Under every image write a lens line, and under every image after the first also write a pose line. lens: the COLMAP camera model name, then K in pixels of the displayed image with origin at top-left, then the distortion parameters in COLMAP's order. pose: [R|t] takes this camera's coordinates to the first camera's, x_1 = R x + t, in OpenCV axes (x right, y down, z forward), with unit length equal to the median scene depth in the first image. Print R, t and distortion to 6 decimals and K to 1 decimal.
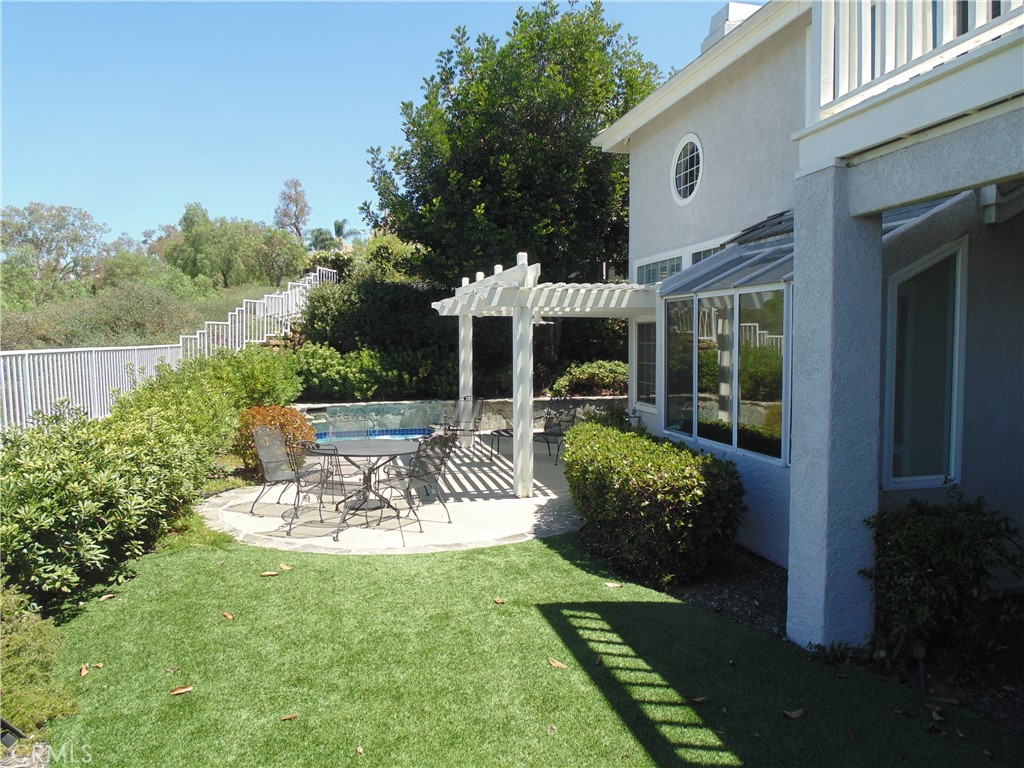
lens RADIAL K [[724.4, 0, 518.1], [0, 724.4, 380.6], [0, 0, 1]] dist [-0.017232, -0.001067]
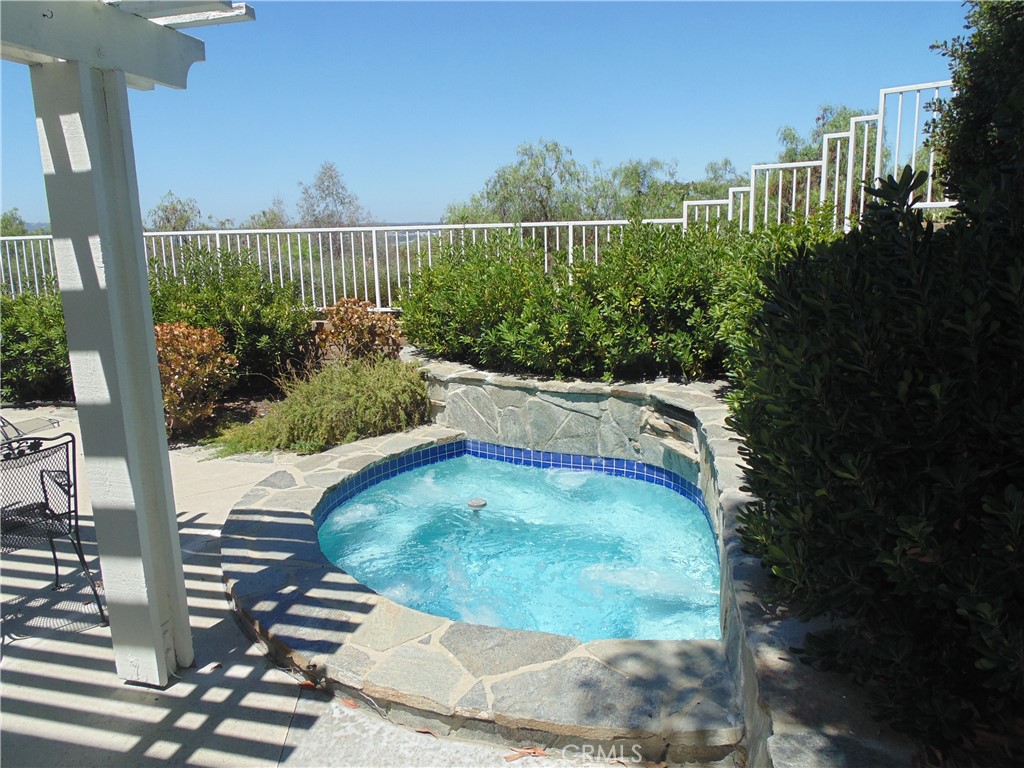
lens RADIAL K [[724.4, 0, 518.1], [0, 724.4, 380.6], [0, 0, 1]] dist [-0.017232, -0.001067]
pose [[-0.453600, 0.186201, -0.871537, 0.048201], [-0.033775, 0.973636, 0.225593, -0.046589], [0.890565, 0.131765, -0.435352, 1.048131]]
